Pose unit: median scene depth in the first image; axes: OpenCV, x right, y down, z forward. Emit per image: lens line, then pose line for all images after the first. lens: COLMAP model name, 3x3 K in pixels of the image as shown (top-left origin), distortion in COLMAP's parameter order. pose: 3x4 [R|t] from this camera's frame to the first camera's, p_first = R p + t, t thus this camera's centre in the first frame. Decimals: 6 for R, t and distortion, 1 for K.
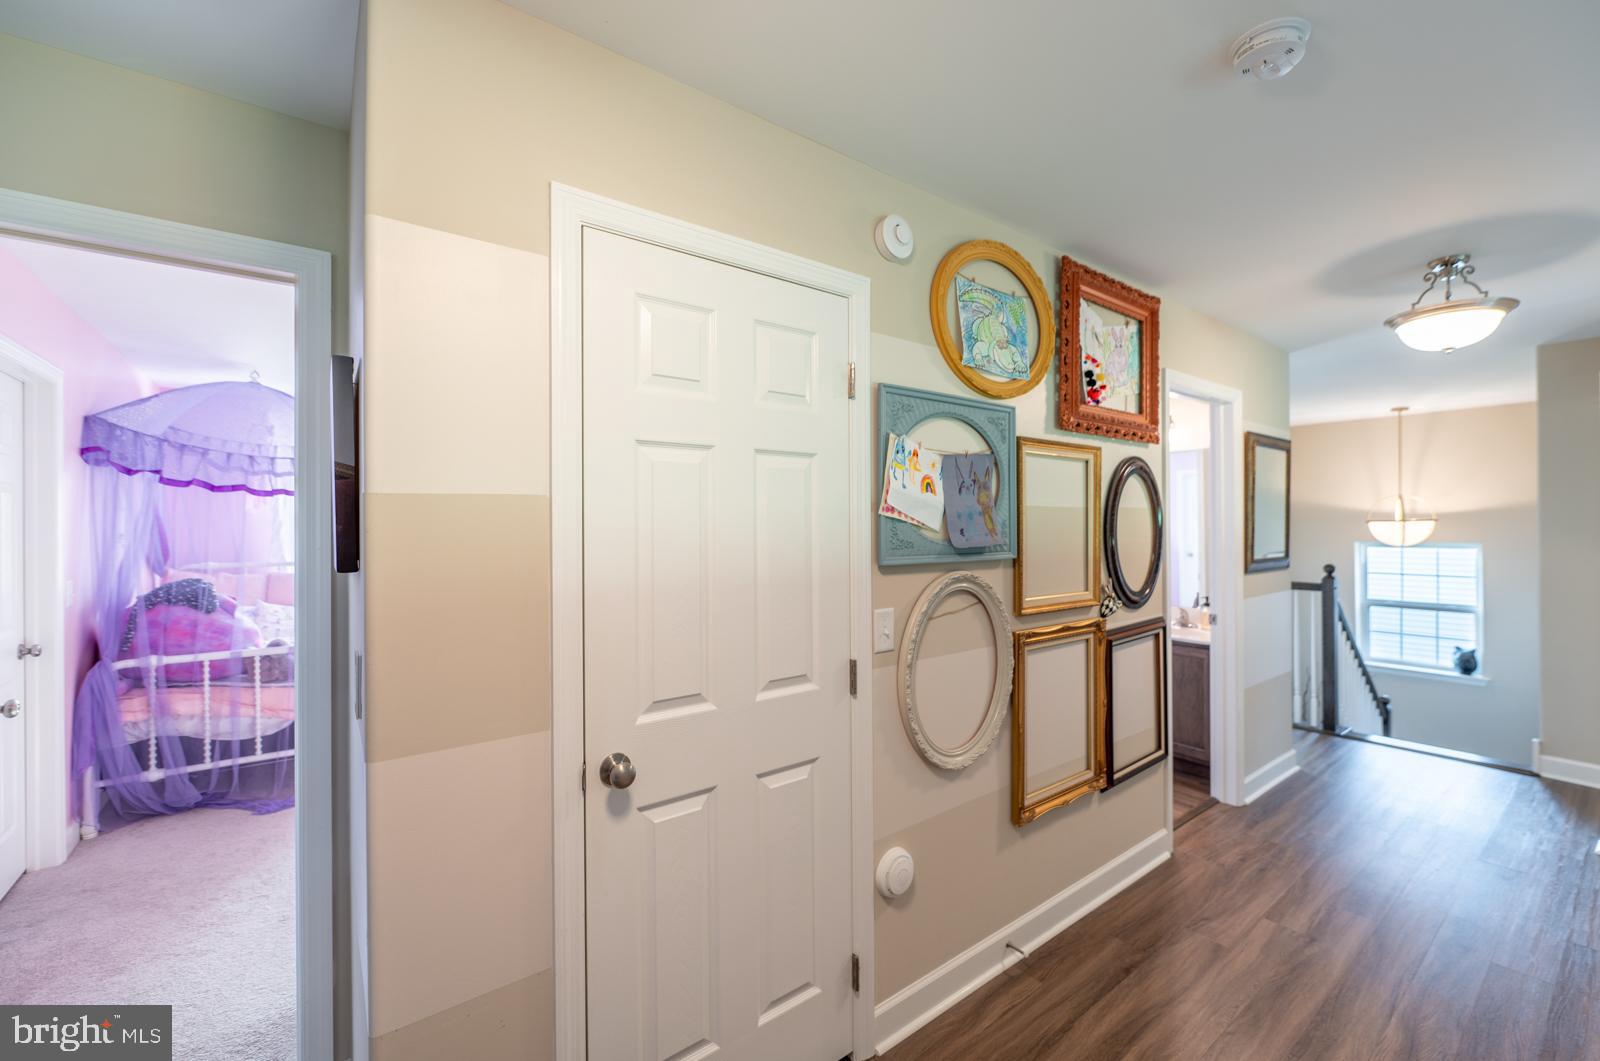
lens RADIAL K [[694.3, 0, 800.0], [0, 694.3, 530.5], [0, 0, 1]] dist [-0.002586, -0.000500]
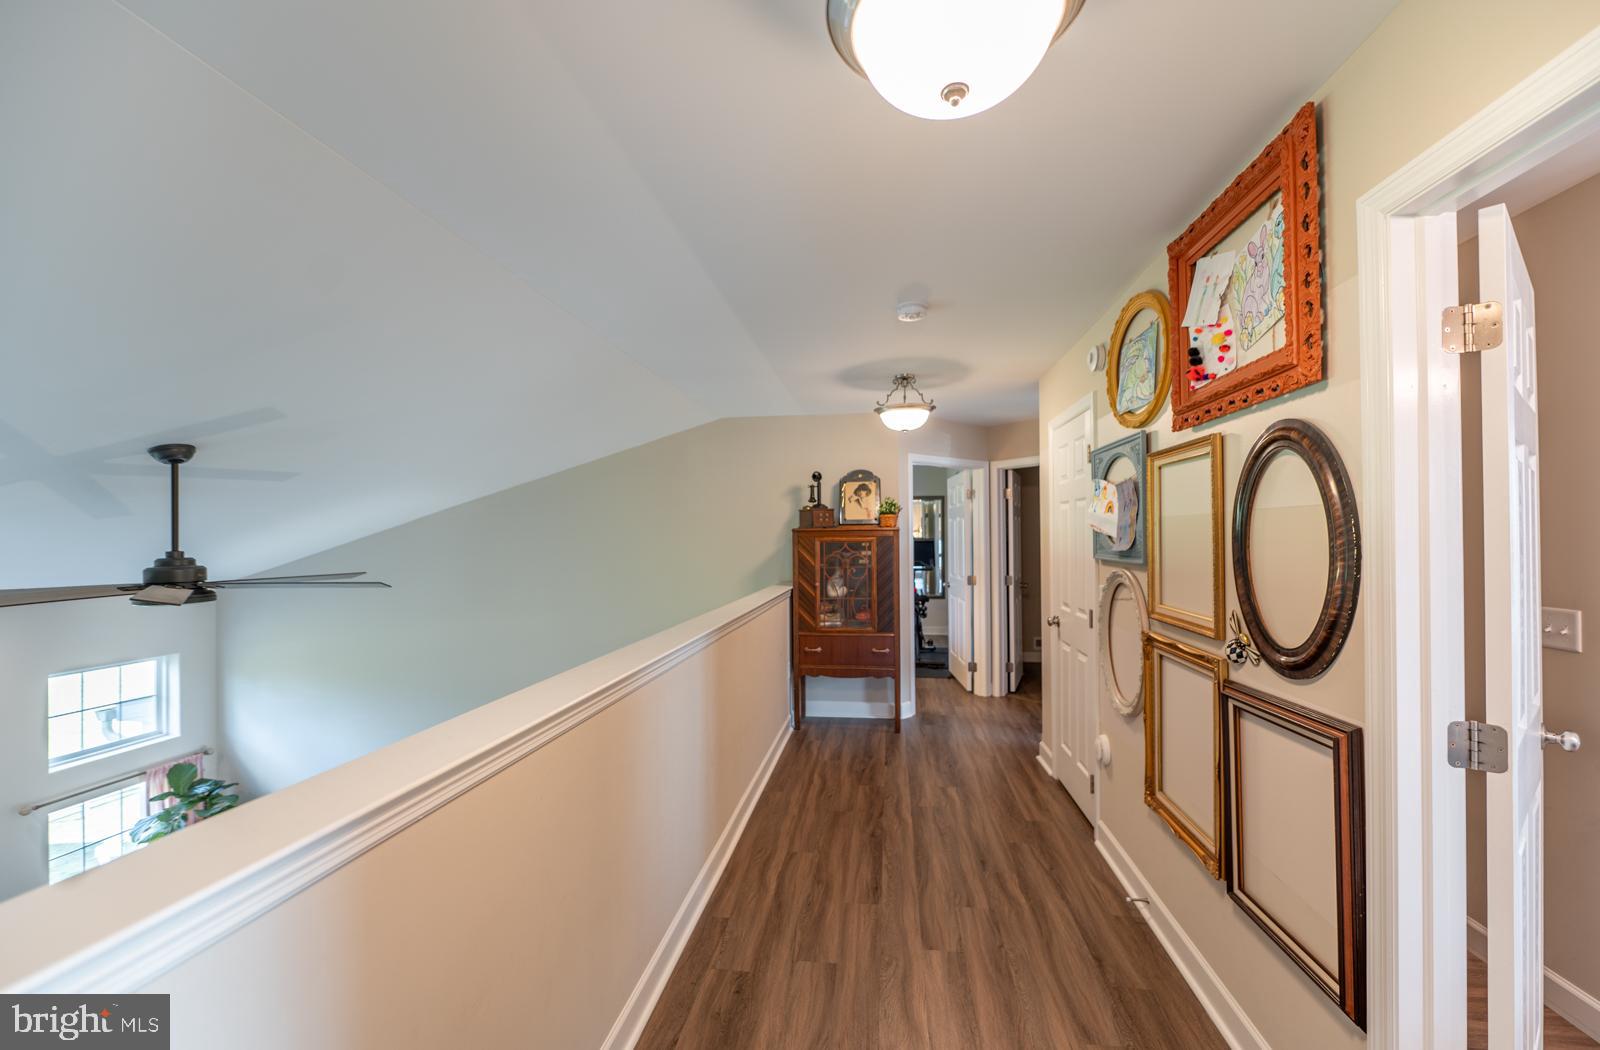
lens RADIAL K [[652.8, 0, 800.0], [0, 652.8, 525.0], [0, 0, 1]] dist [-0.002791, -0.000451]
pose [[-0.725580, 0.000930, -0.688137, 1.456656], [0.007833, 0.999945, -0.006908, -0.020998], [0.688093, -0.010403, -0.725548, 1.390389]]
